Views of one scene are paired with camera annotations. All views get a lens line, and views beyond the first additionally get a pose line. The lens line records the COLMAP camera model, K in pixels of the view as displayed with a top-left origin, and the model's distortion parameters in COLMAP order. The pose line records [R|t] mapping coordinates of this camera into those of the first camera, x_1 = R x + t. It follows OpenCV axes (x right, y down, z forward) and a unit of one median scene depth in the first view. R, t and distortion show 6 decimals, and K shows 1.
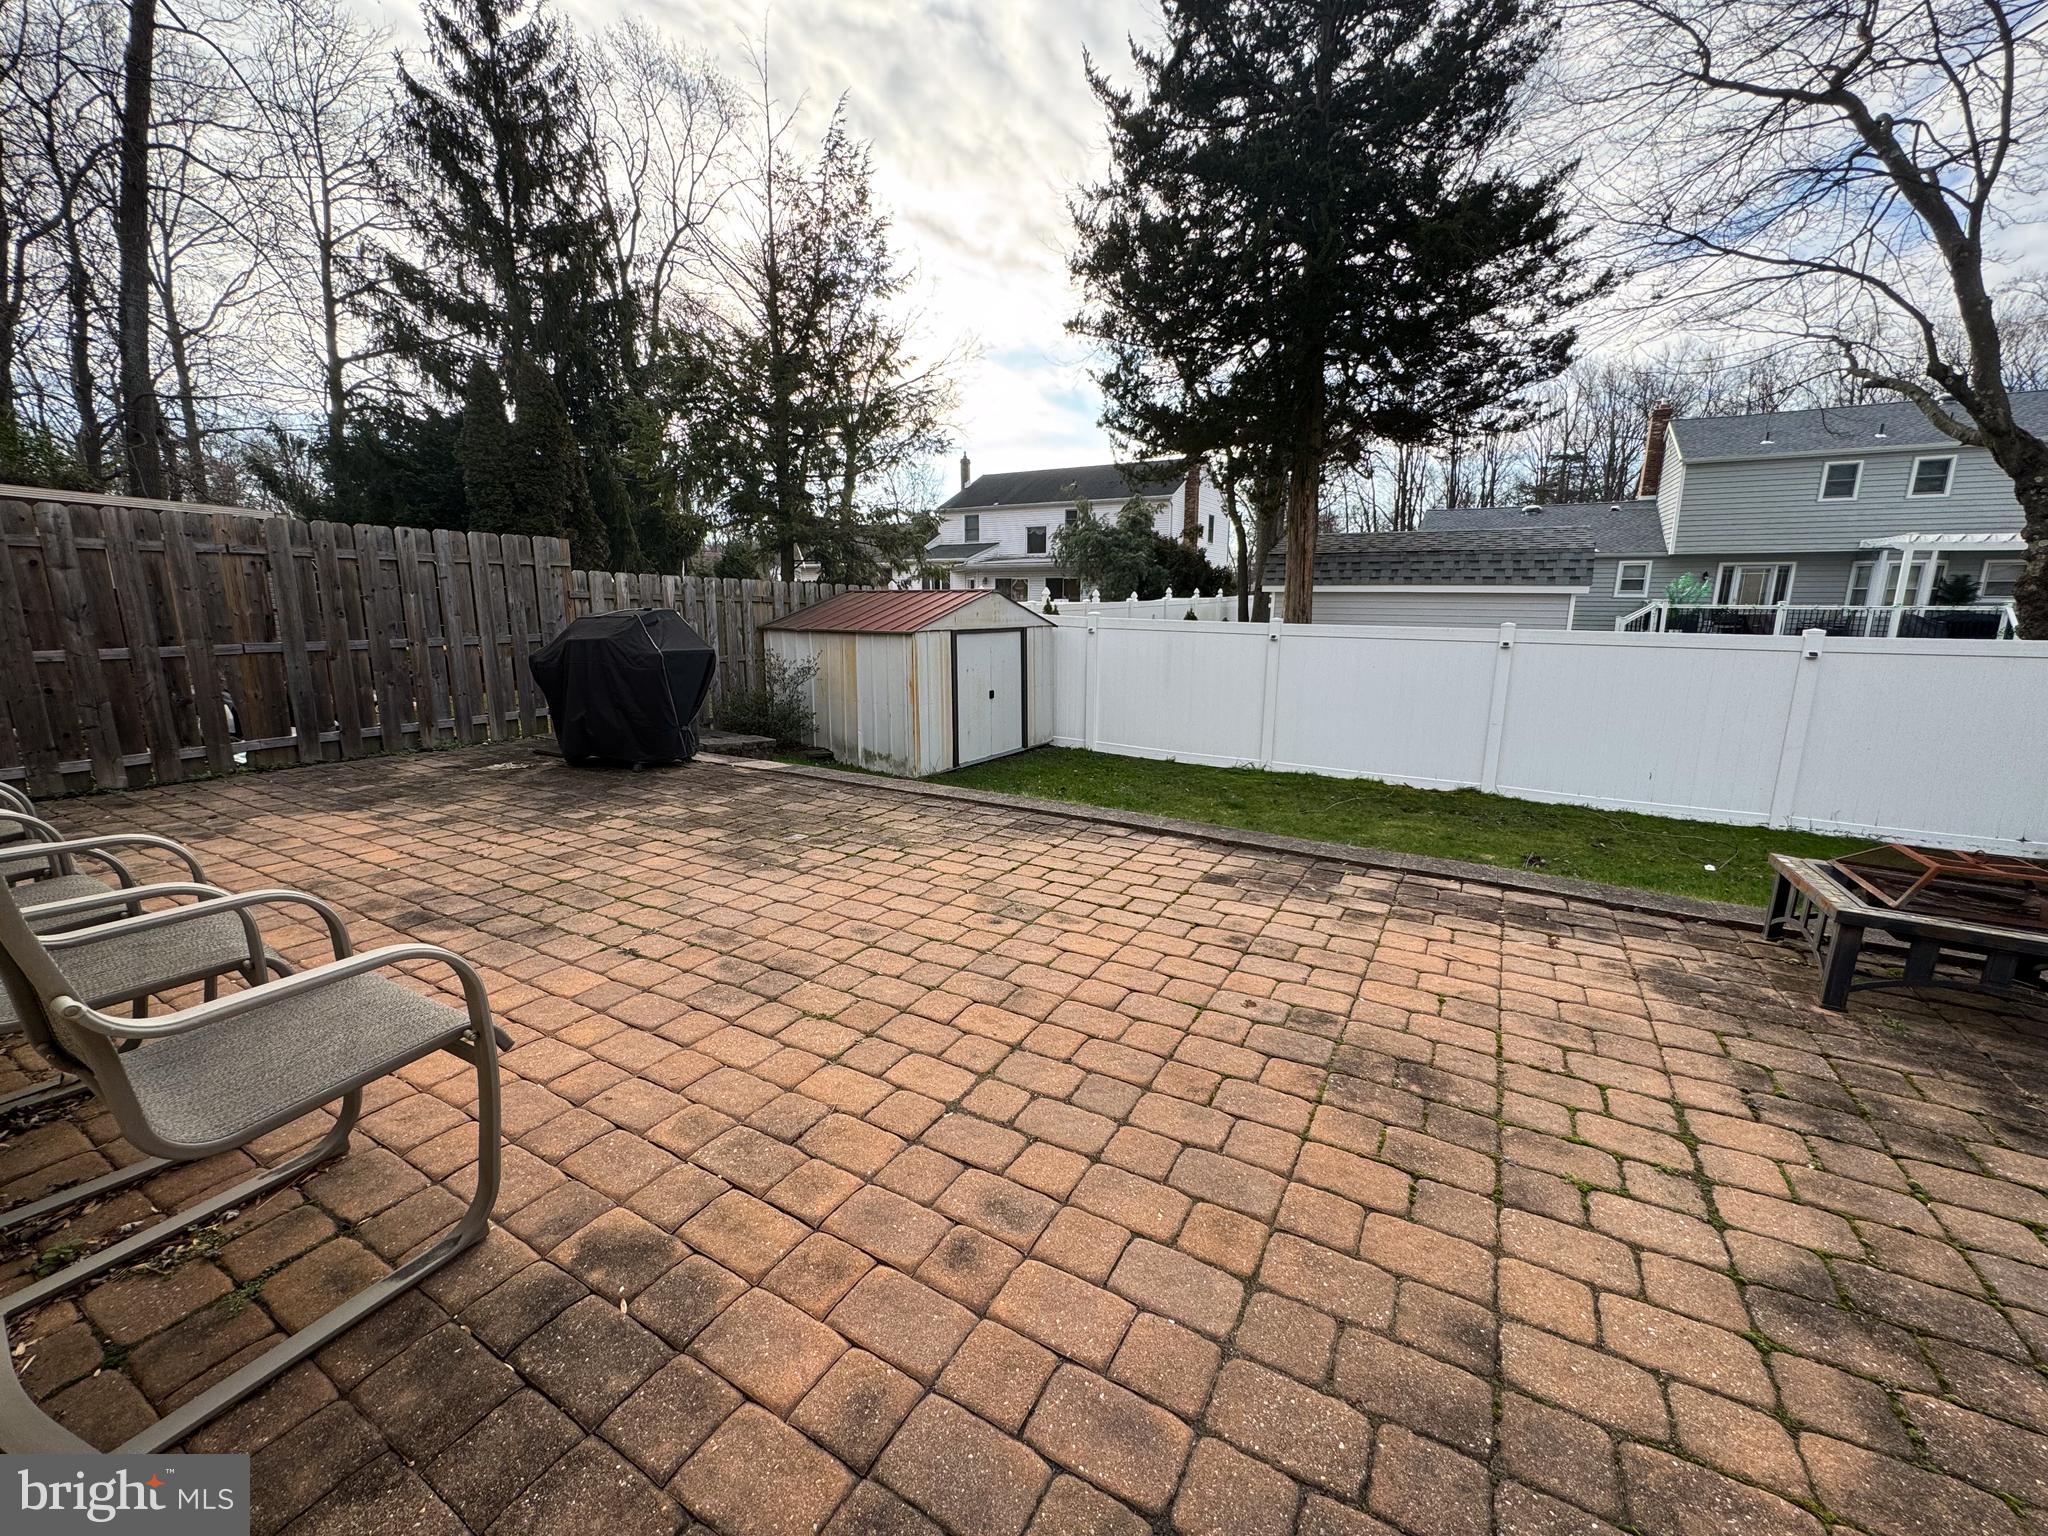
lens RADIAL K [[819.2, 0, 1023.3], [0, 819.2, 763.9], [0, 0, 1]] dist [-0.001311, 0.000275]
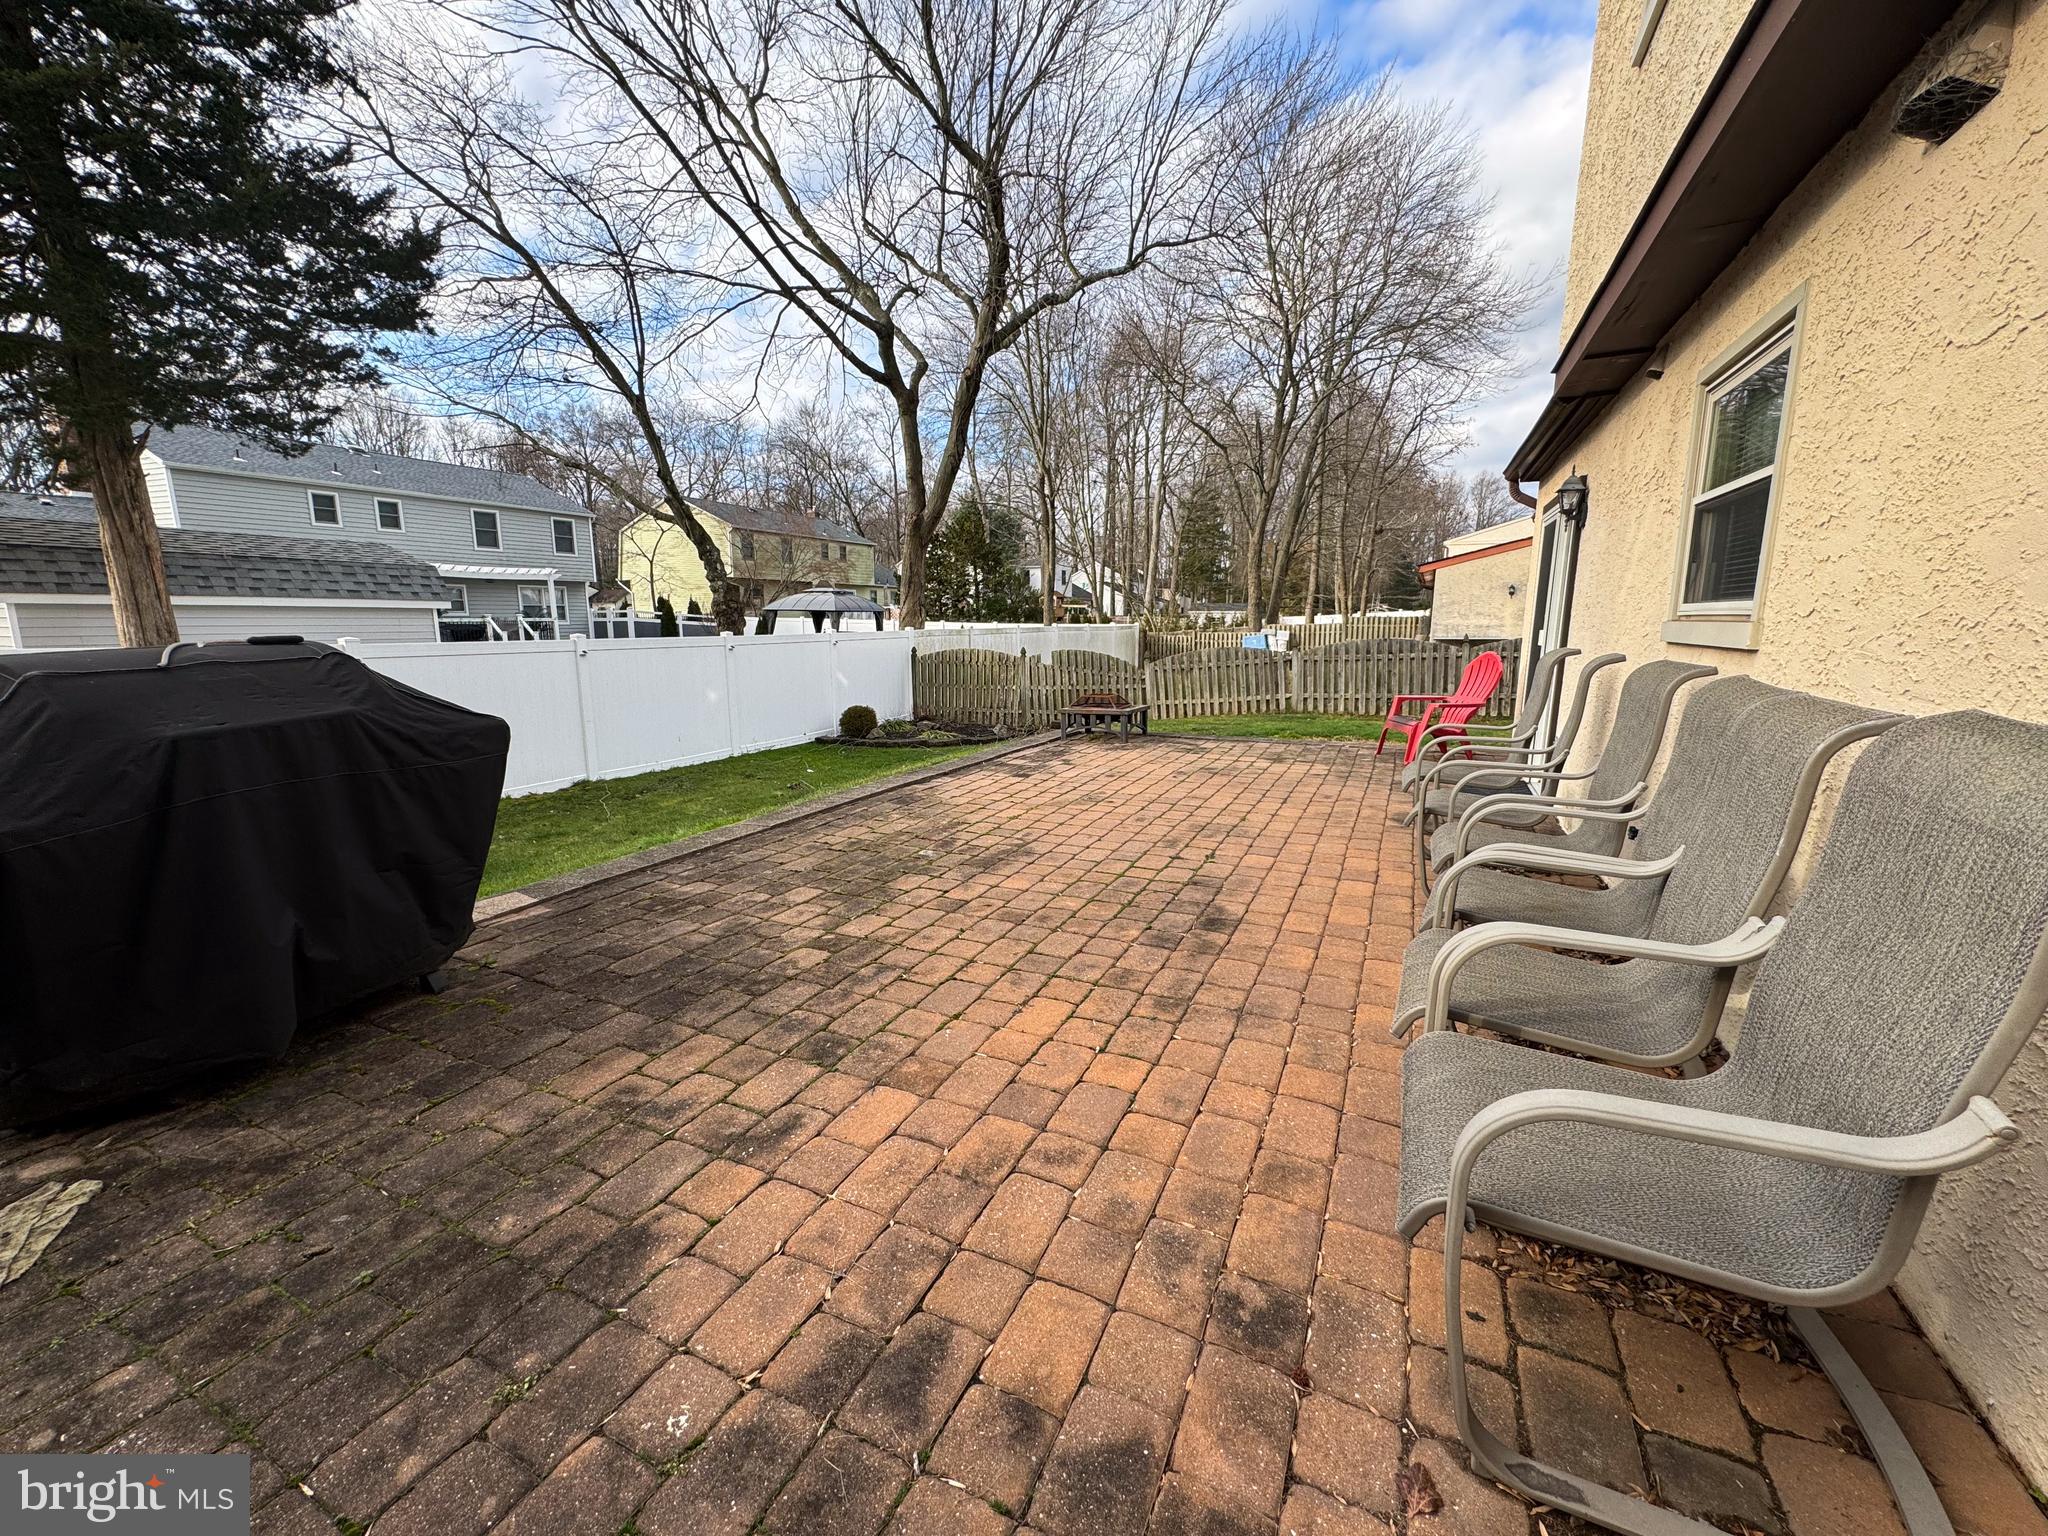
lens RADIAL K [[819.2, 0, 1023.3], [0, 819.2, 763.9], [0, 0, 1]] dist [-0.001311, 0.000275]
pose [[-0.070790, -0.182282, 0.980695, -1.245754], [0.198959, 0.960825, 0.192950, -0.183902], [-0.977448, 0.208777, -0.031750, 0.899501]]
